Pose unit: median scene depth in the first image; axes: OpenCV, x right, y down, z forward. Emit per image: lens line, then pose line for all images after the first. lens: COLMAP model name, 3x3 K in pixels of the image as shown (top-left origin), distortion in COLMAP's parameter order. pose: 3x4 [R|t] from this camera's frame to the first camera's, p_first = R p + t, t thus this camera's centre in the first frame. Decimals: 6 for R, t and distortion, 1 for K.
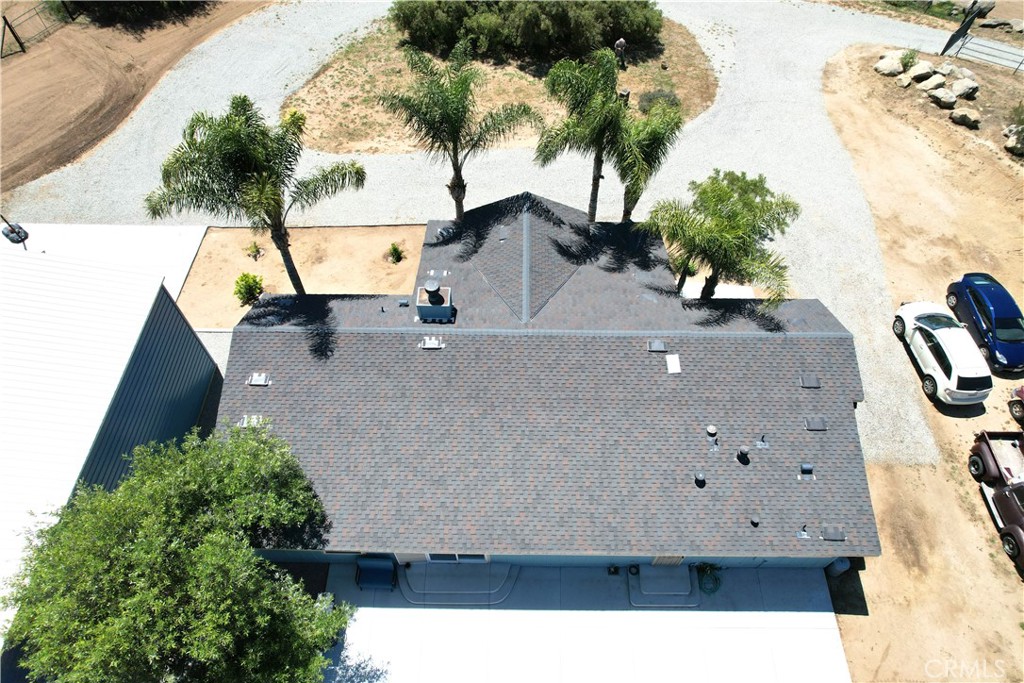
lens RADIAL K [[652.9, 0, 512.0], [0, 652.9, 341.5], [0, 0, 1]] dist [-0.016057, -0.000898]
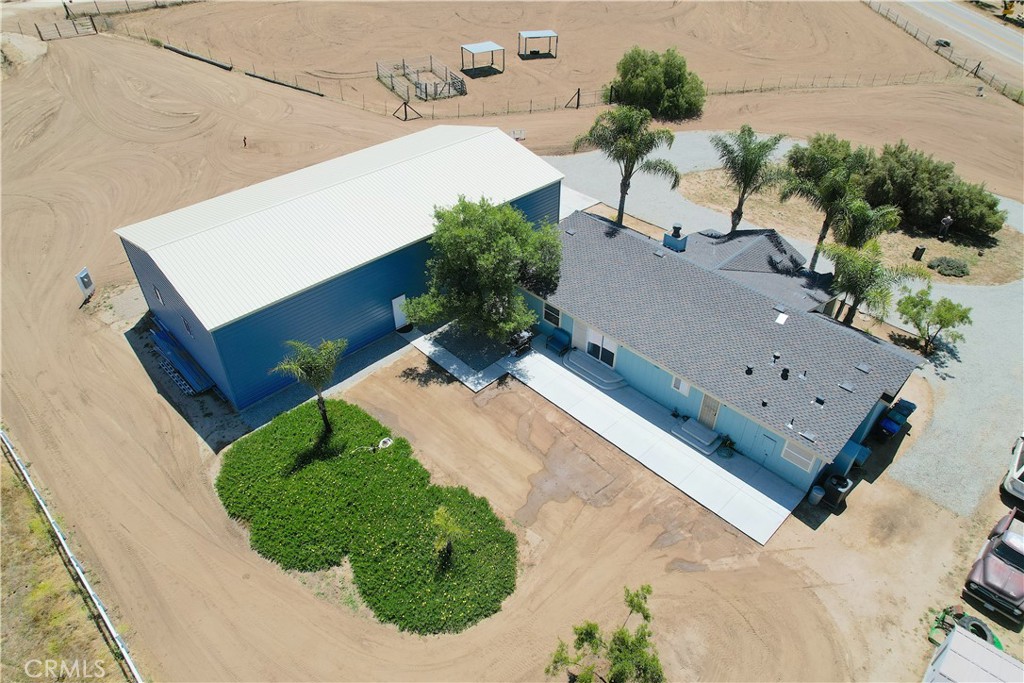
lens RADIAL K [[665.7, 0, 512.0], [0, 665.7, 341.5], [0, 0, 1]] dist [-0.002732, 0.003583]
pose [[0.707798, 0.438148, -0.554120, 0.606134], [-0.578651, 0.809542, -0.099020, 0.528842], [0.405197, 0.390728, 0.826527, -0.476496]]
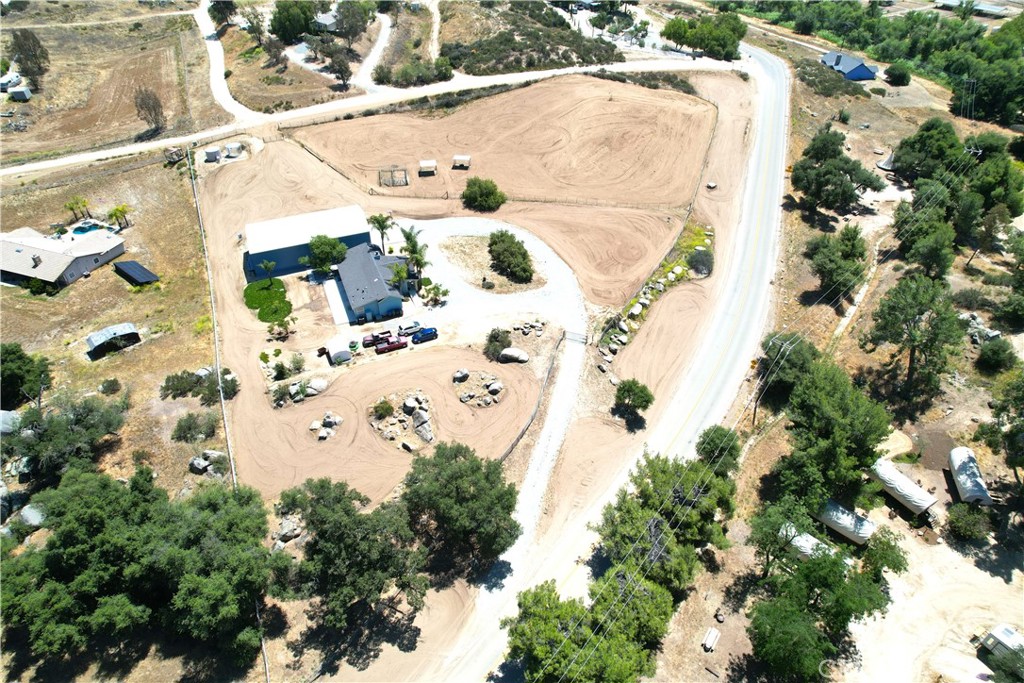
lens RADIAL K [[652.9, 0, 512.0], [0, 652.9, 341.5], [0, 0, 1]] dist [-0.016057, -0.000898]
pose [[0.397818, 0.574097, -0.715649, 4.534049], [-0.750087, 0.652687, 0.106628, -0.982046], [0.528310, 0.494380, 0.690273, -1.851200]]
